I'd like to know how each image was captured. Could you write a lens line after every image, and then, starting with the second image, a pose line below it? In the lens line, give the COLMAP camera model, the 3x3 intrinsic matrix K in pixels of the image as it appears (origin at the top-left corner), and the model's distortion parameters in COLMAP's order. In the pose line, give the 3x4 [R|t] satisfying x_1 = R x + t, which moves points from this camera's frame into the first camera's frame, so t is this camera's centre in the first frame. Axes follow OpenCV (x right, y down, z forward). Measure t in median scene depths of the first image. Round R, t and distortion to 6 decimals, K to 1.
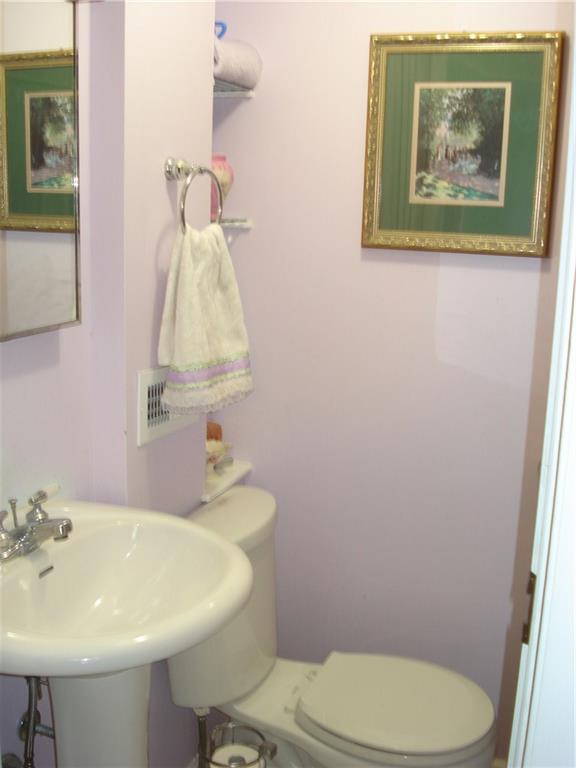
lens RADIAL K [[869.2, 0, 288.0], [0, 869.2, 384.0], [0, 0, 1]] dist [-0.122064, 0.021437]
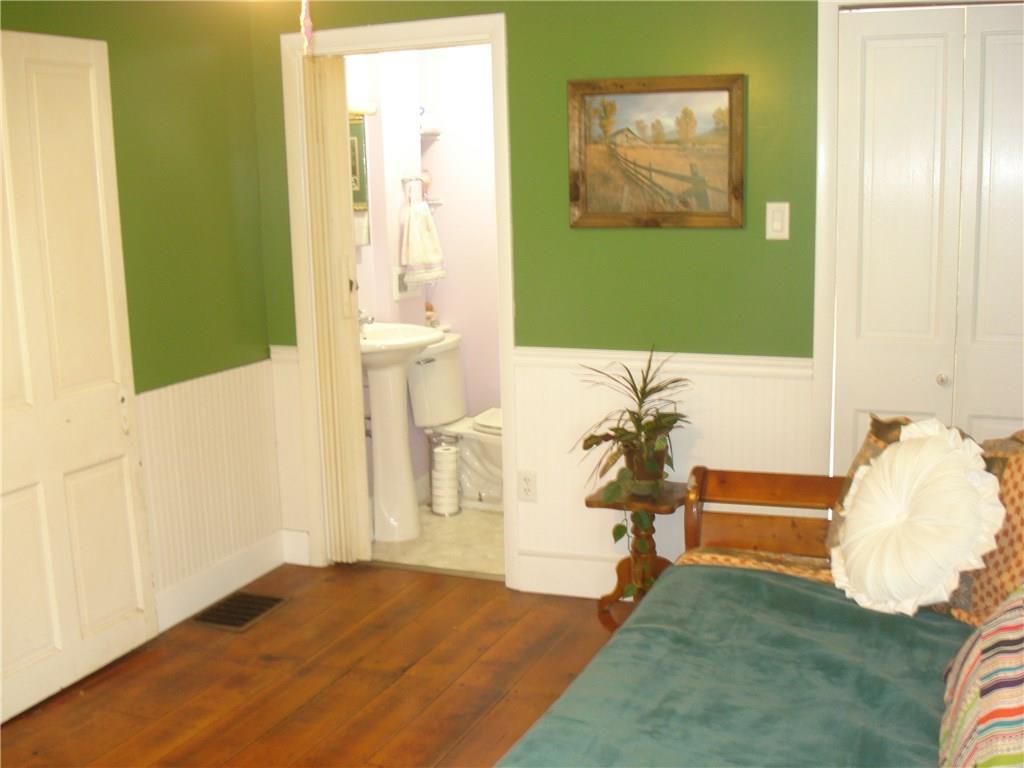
lens RADIAL K [[1158.9, 0, 512.0], [0, 1158.9, 384.0], [0, 0, 1]] dist [-0.122064, 0.021437]
pose [[0.998288, -0.054204, -0.021964, 0.181876], [0.053600, 0.998192, -0.027208, 0.375810], [0.023399, 0.025984, 0.999388, -1.954025]]
